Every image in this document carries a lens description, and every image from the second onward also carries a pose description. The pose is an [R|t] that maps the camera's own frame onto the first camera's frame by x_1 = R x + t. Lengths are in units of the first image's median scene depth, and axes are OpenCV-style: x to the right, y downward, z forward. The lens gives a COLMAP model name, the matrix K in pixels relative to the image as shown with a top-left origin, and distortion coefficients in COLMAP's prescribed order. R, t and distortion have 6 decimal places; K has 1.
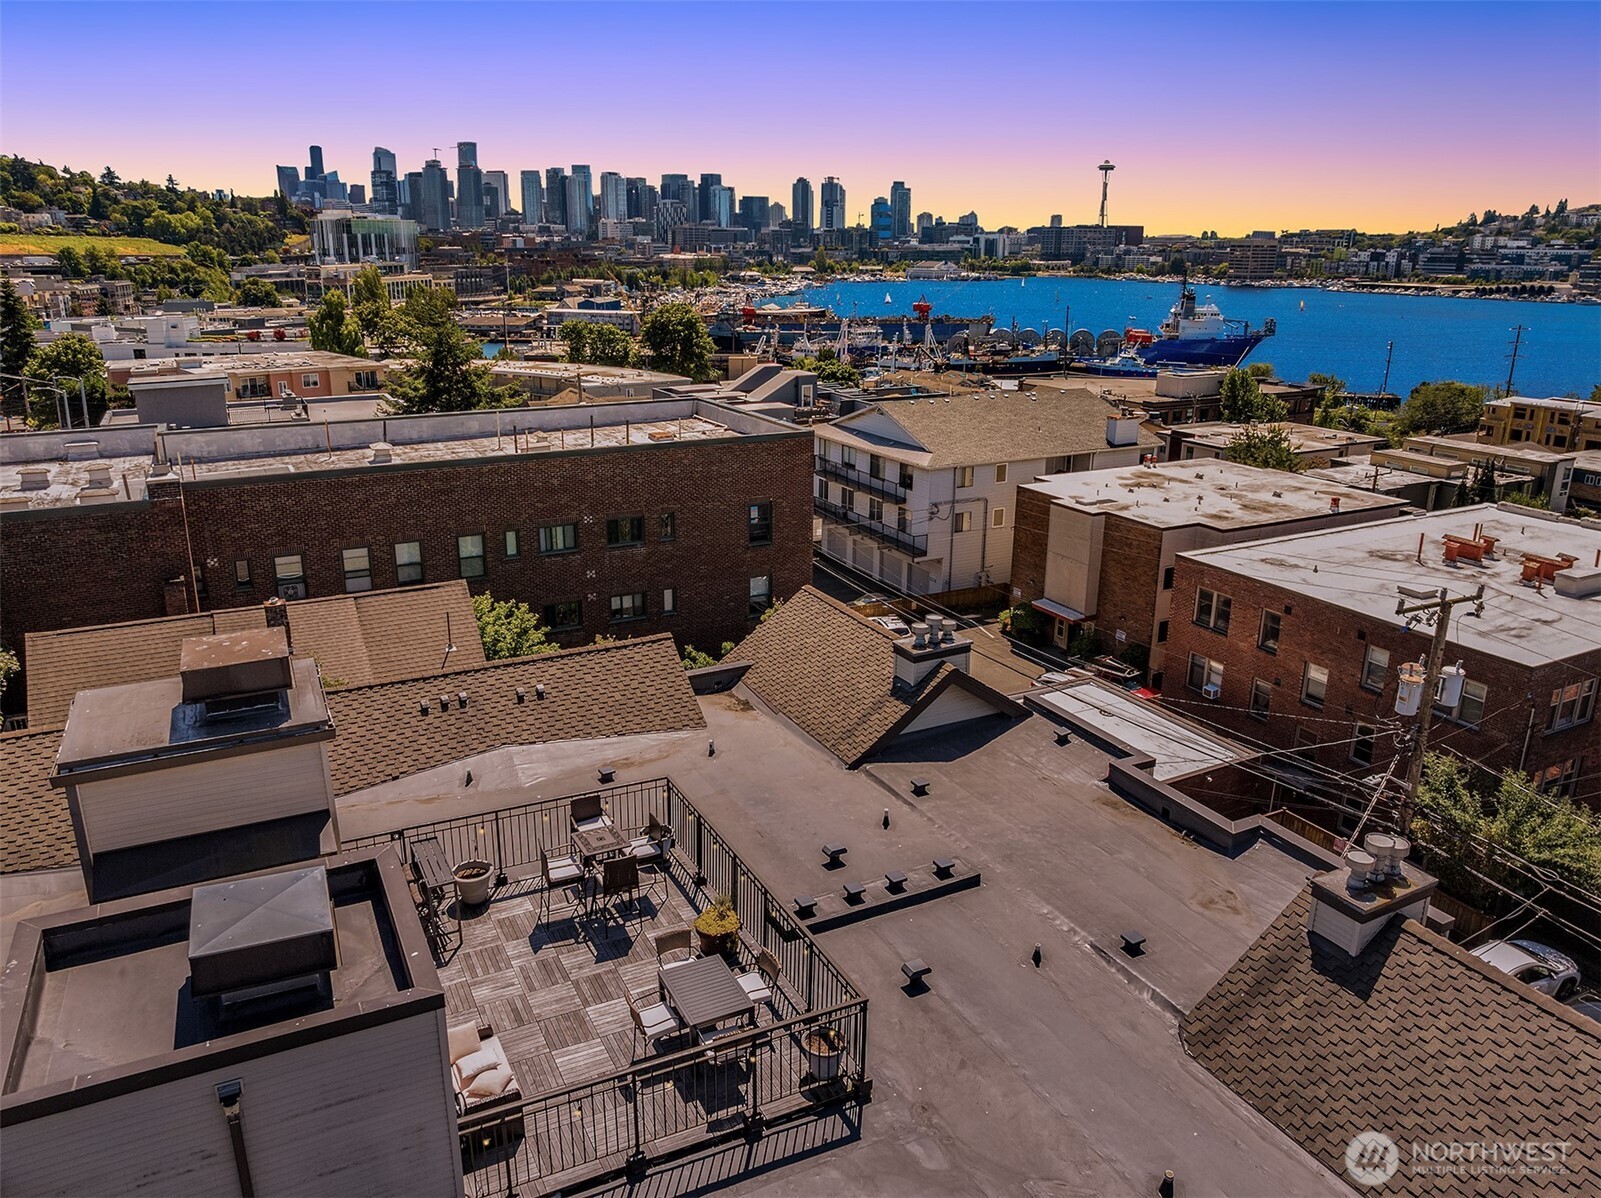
lens RADIAL K [[1073.9, 0, 797.7], [0, 1073.9, 626.7], [0, 0, 1]] dist [-0.023218, 0.000277]
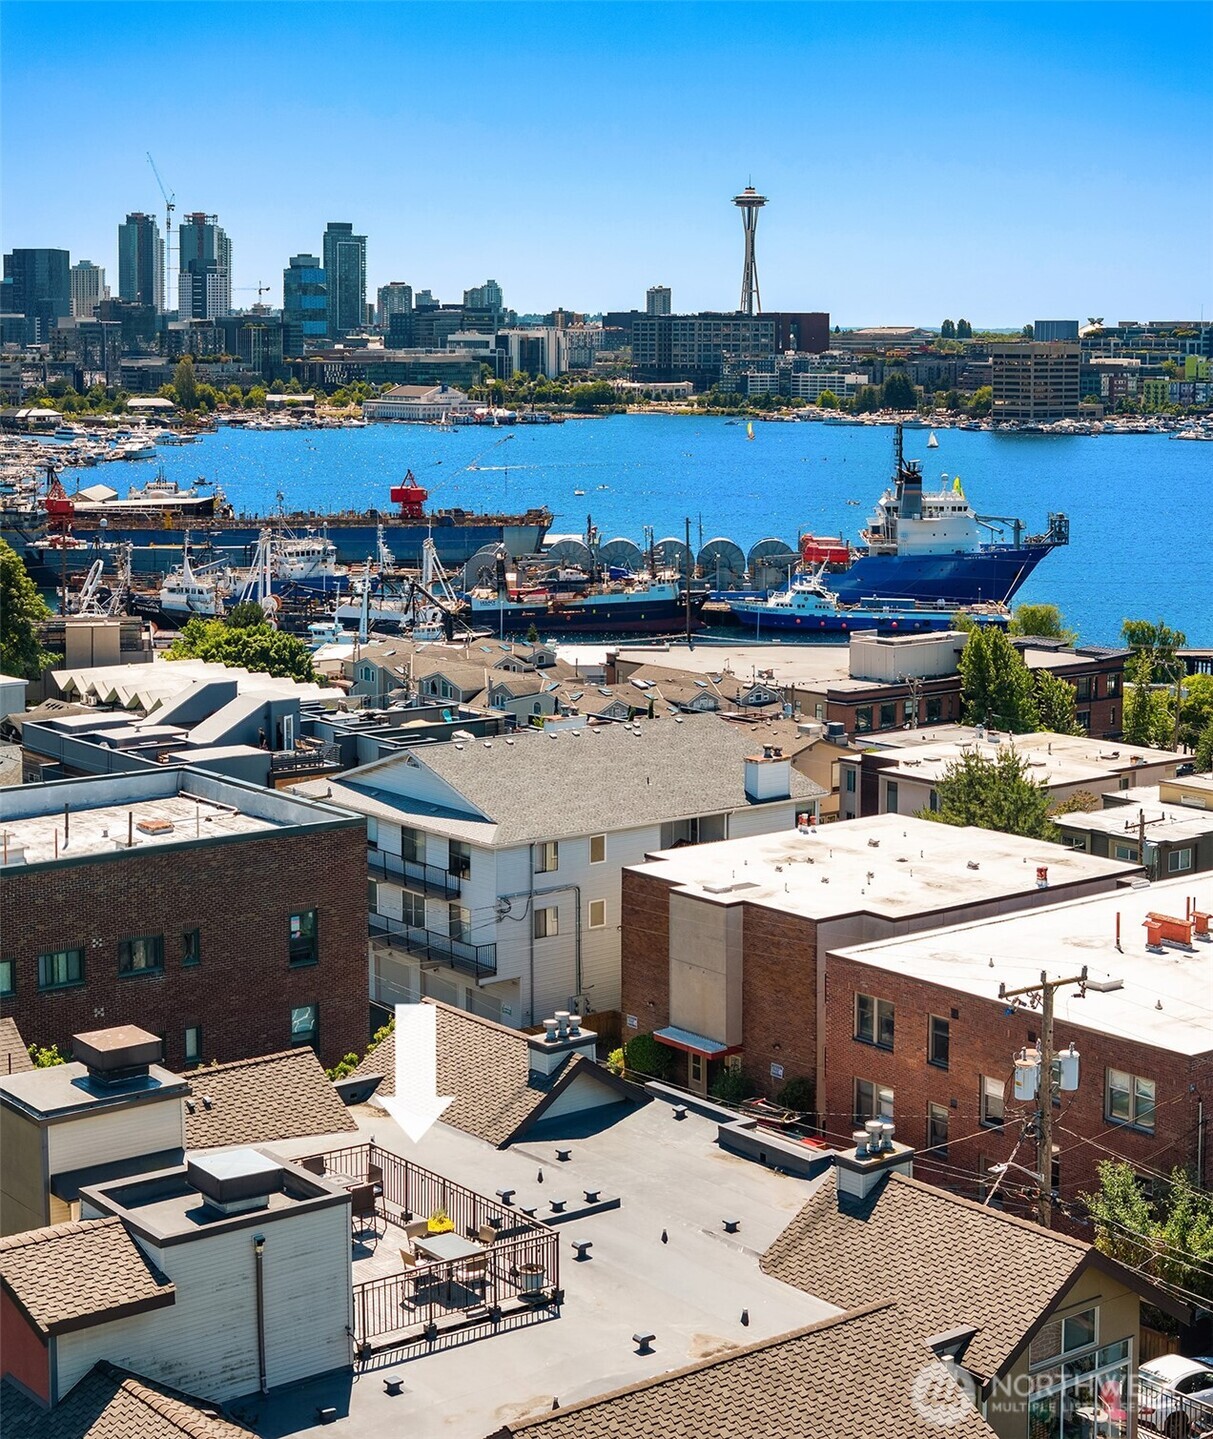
lens RADIAL K [[2376.8, 0, 579.0], [0, 2376.8, 714.9], [0, 0, 1]] dist [-0.030156, 0.047492]
pose [[0.982189, -0.027572, 0.185860, -0.037601], [0.061073, 0.982311, -0.177016, 0.015127], [-0.177691, 0.185215, 0.966500, -0.178235]]
